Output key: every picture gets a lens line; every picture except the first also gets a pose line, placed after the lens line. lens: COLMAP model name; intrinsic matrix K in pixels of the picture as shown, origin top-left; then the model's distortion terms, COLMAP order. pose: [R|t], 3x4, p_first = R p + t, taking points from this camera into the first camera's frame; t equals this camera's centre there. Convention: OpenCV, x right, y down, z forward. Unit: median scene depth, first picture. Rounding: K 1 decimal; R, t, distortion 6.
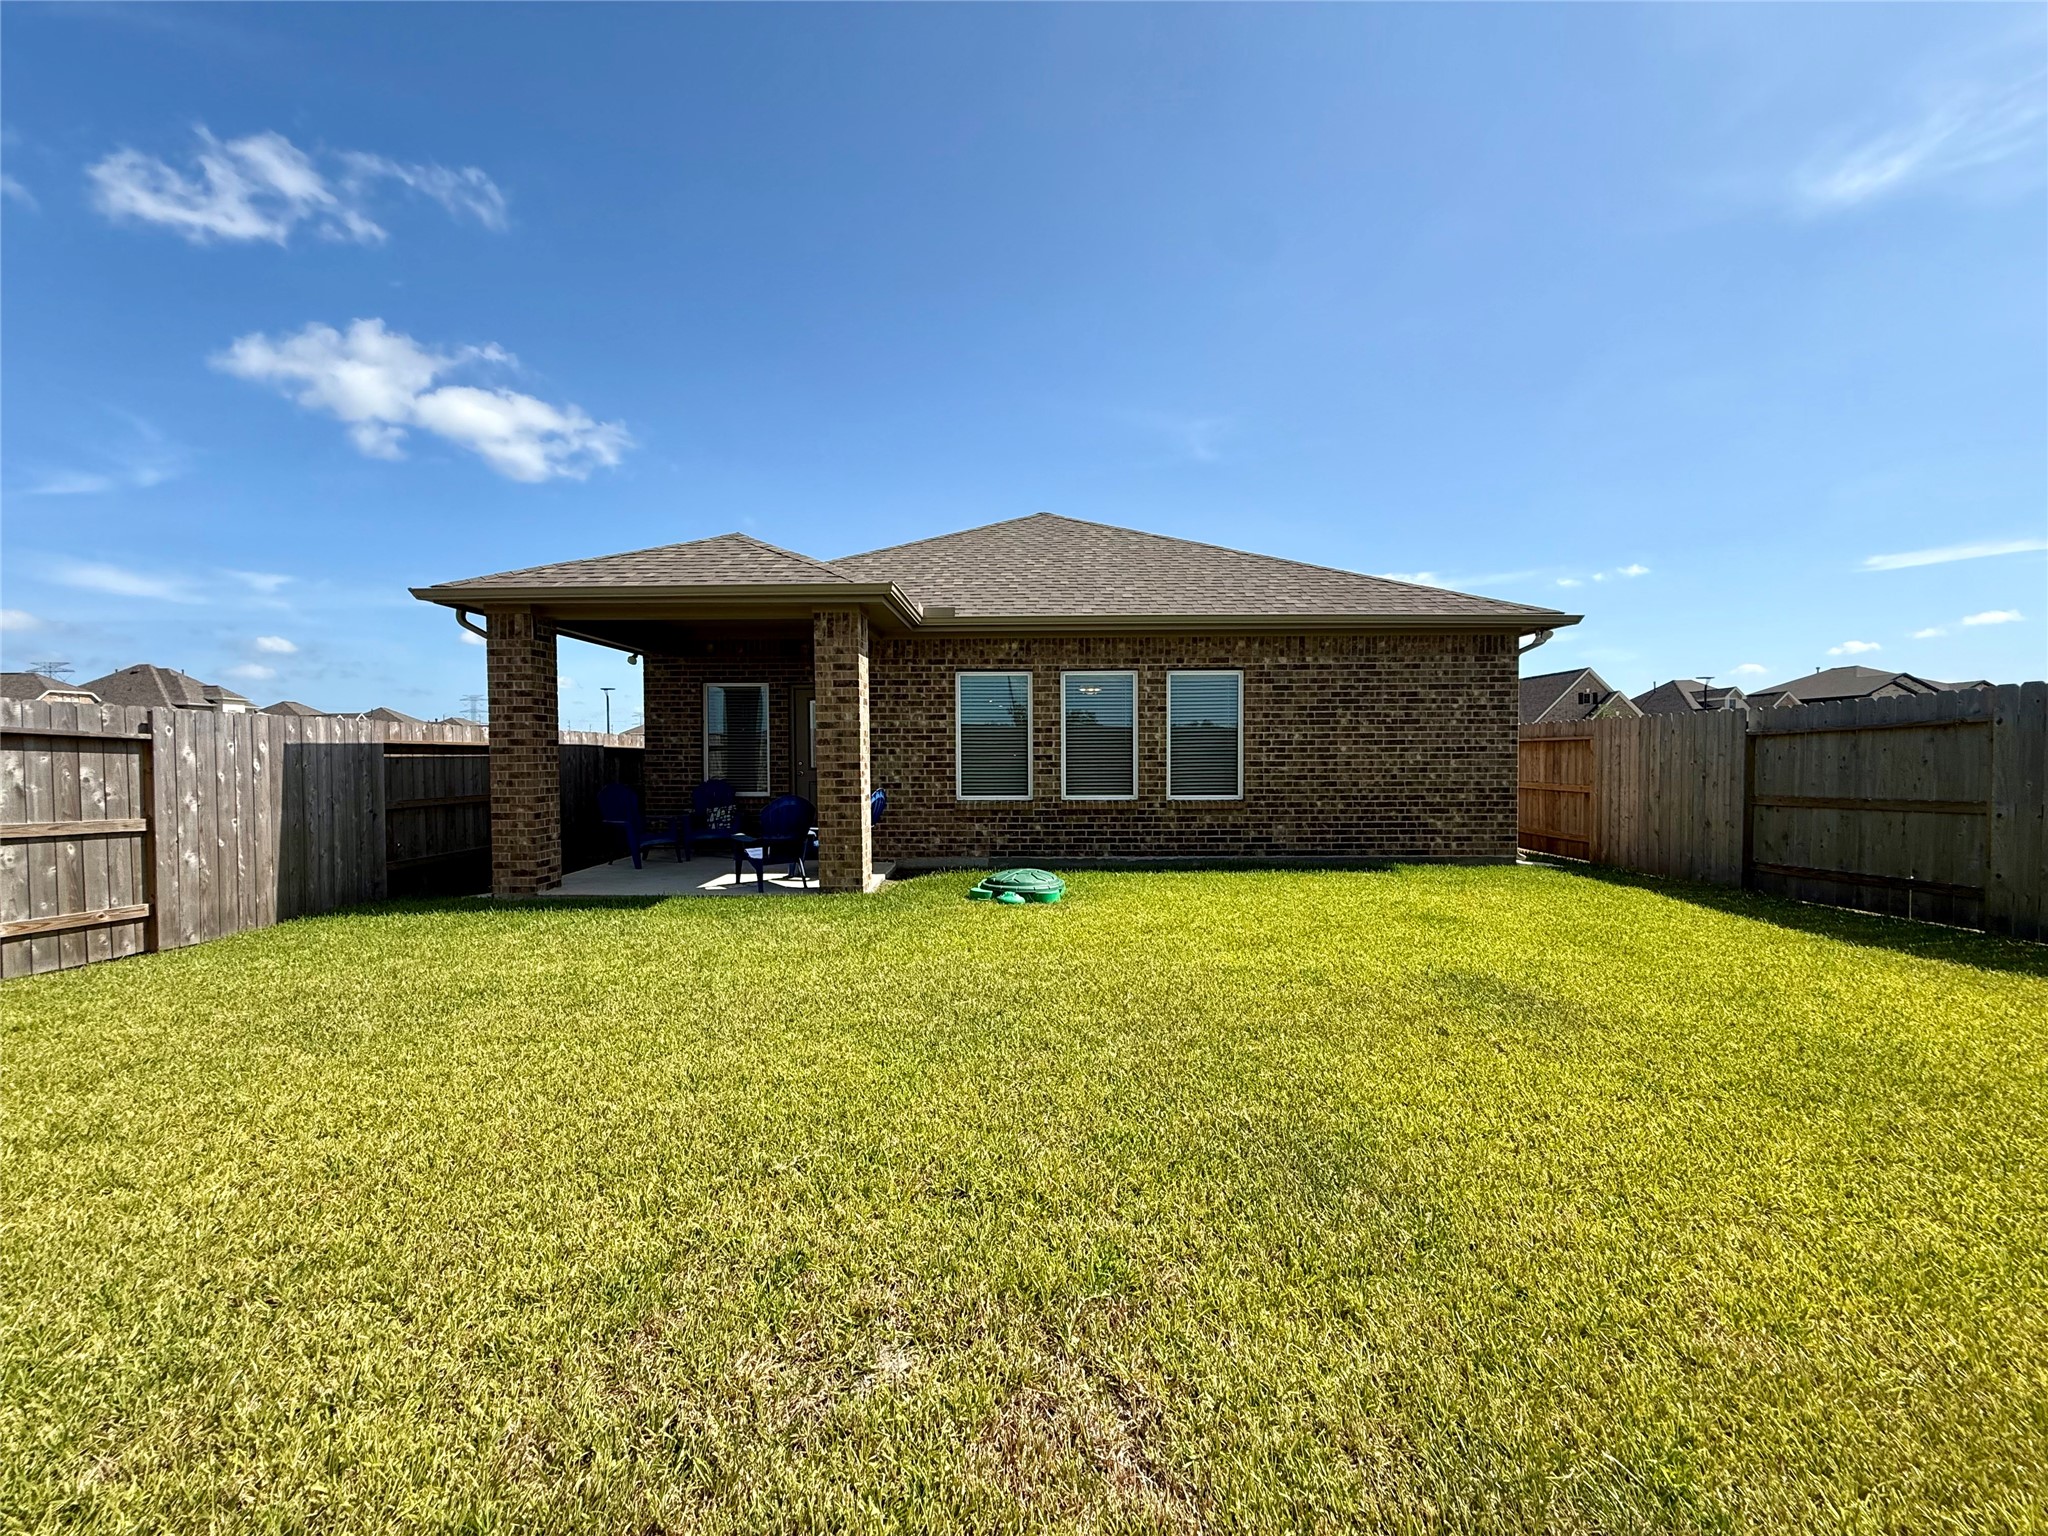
lens RADIAL K [[817.8, 0, 1025.7], [0, 817.8, 773.3], [0, 0, 1]] dist [0.003031, 0.000403]
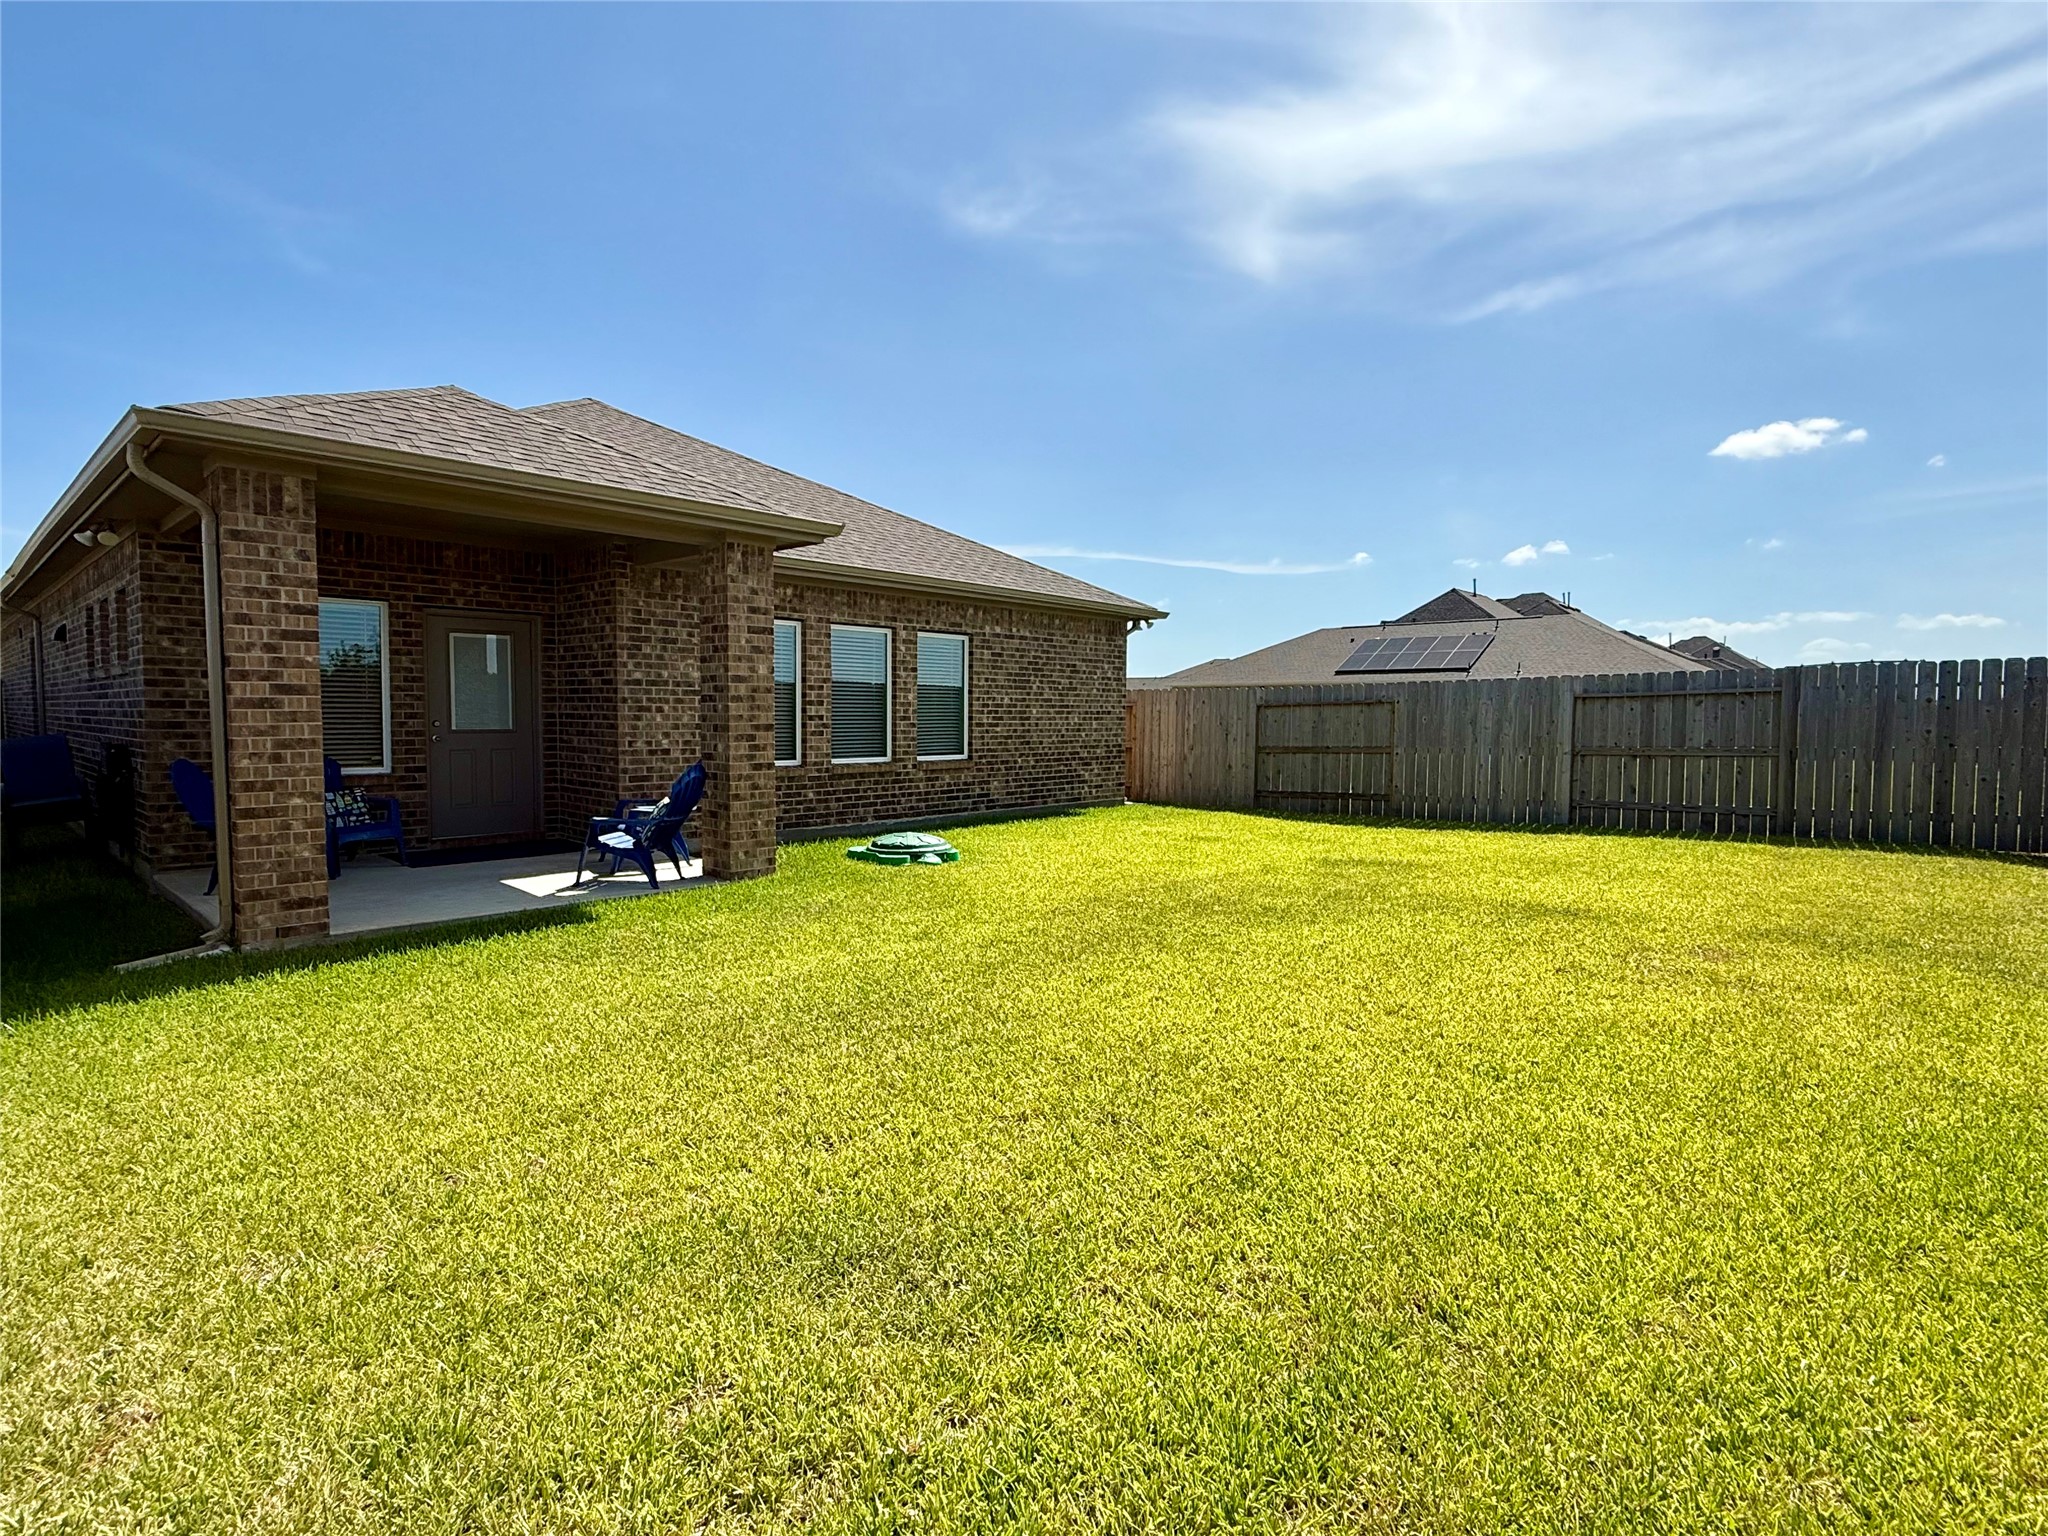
lens RADIAL K [[1004.0, 0, 1025.2], [0, 1004.0, 767.7], [0, 0, 1]] dist [-0.002640, 0.000534]
pose [[0.667194, -0.031668, 0.744211, -0.658328], [0.007296, 0.999326, 0.035983, -0.002217], [-0.744848, -0.018578, 0.666975, 0.079899]]
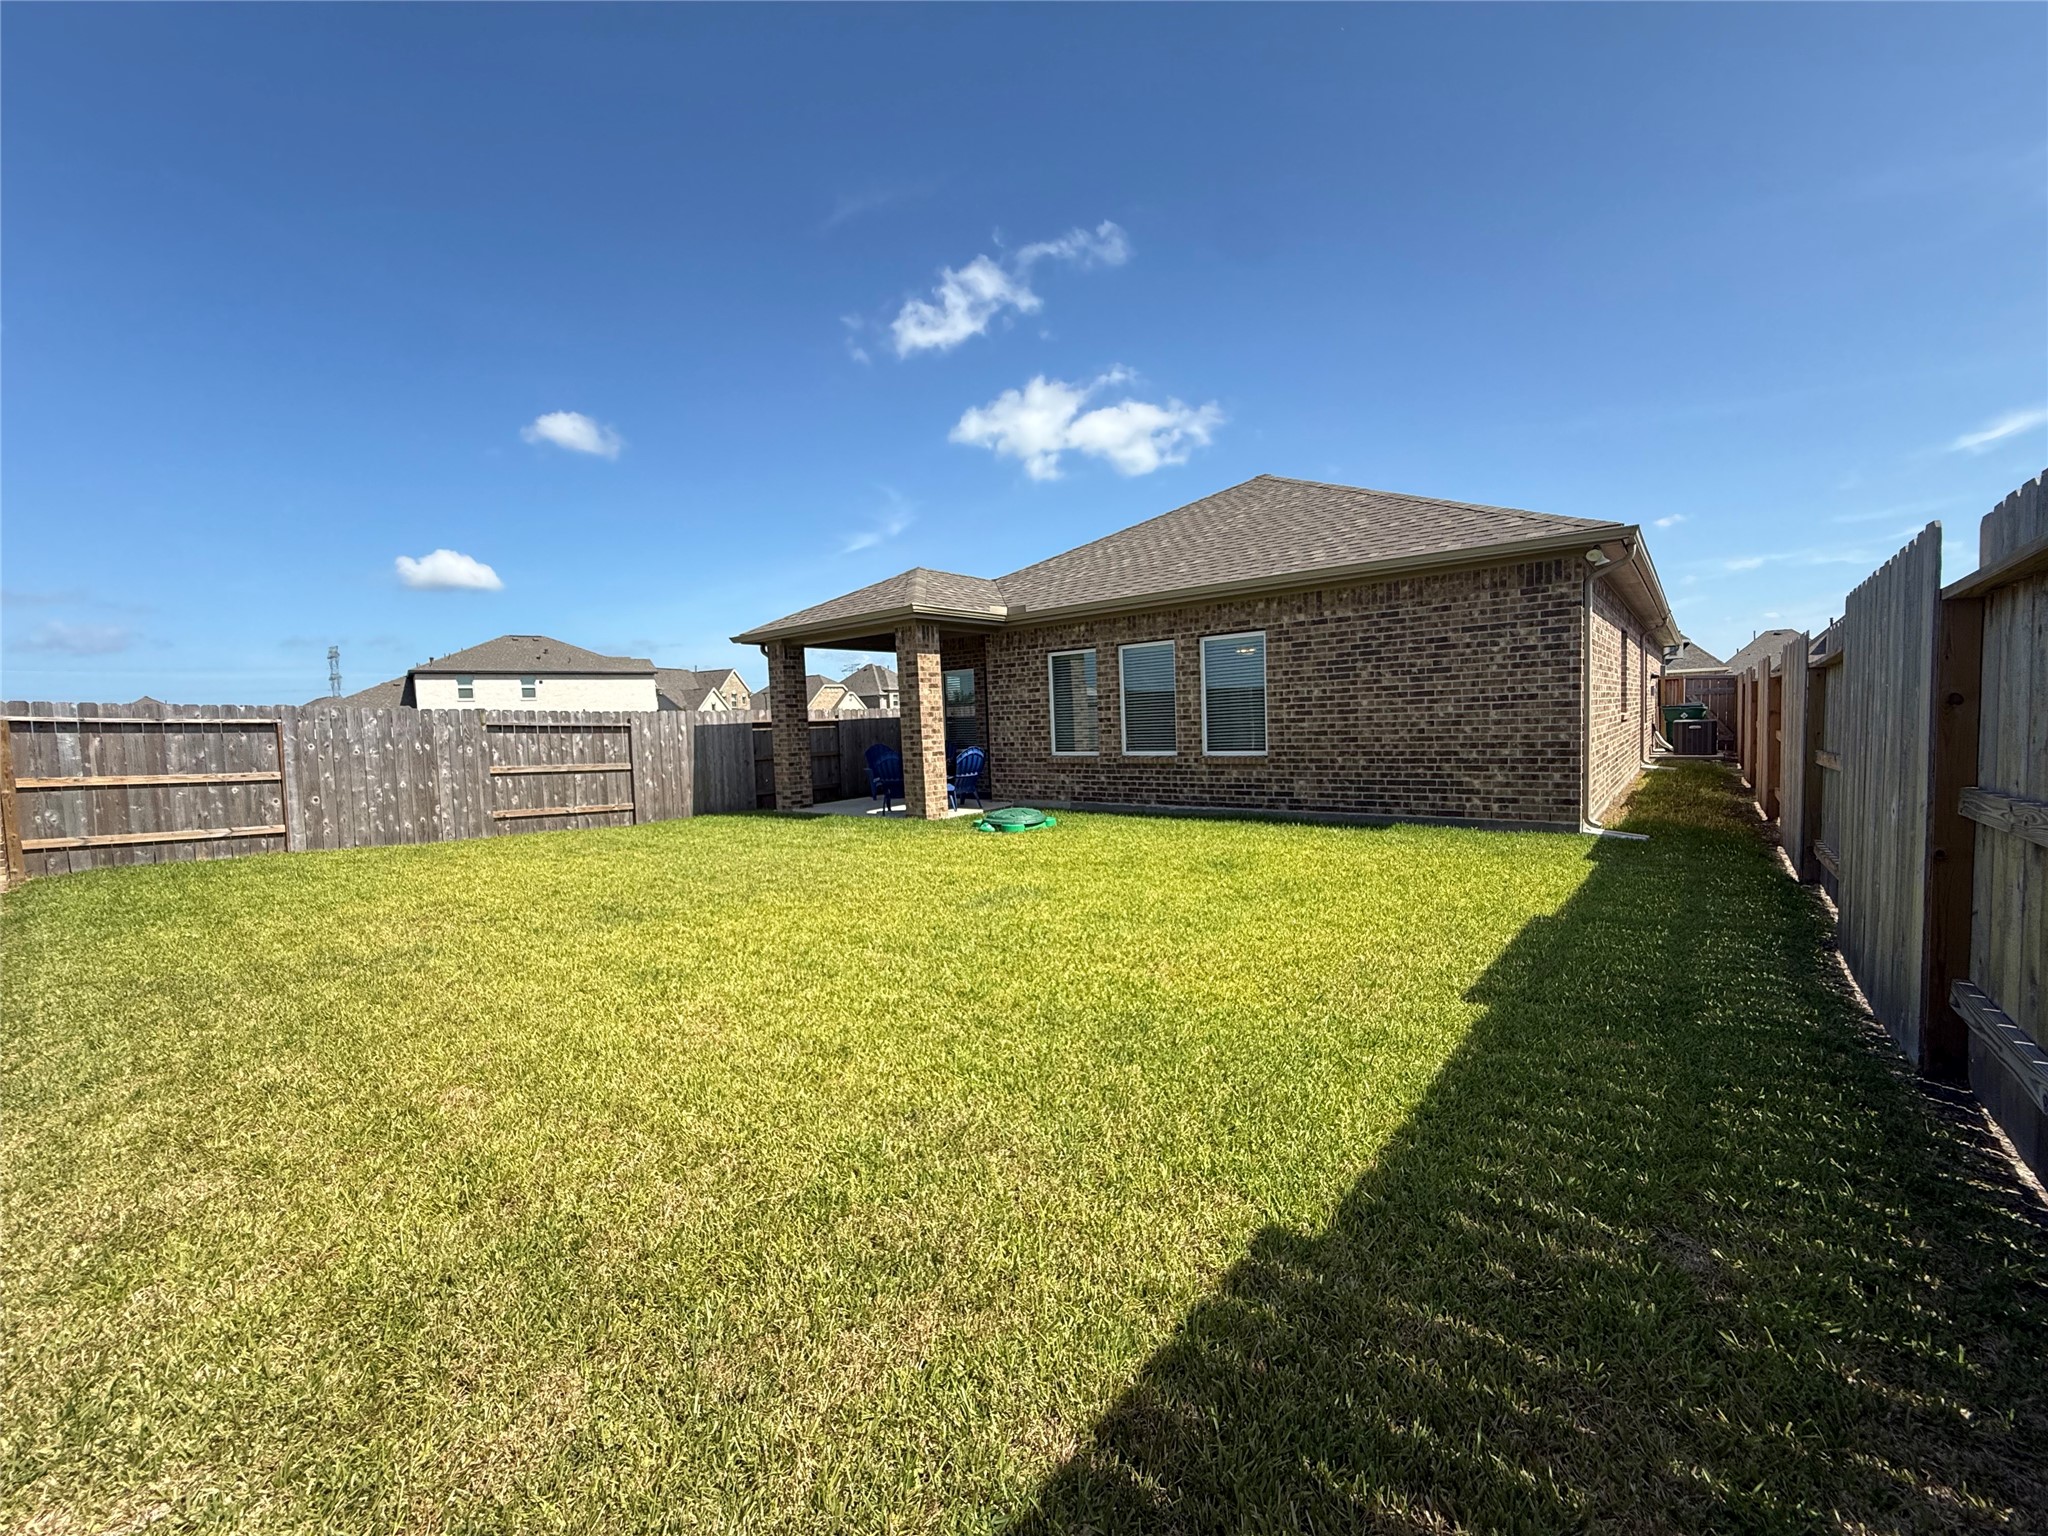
lens RADIAL K [[817.8, 0, 1025.7], [0, 817.8, 773.3], [0, 0, 1]] dist [0.003031, 0.000403]
pose [[0.778046, 0.015883, -0.628006, 0.685225], [0.019834, 0.998561, 0.049827, -0.003064], [0.627894, -0.051224, 0.776611, -0.005003]]
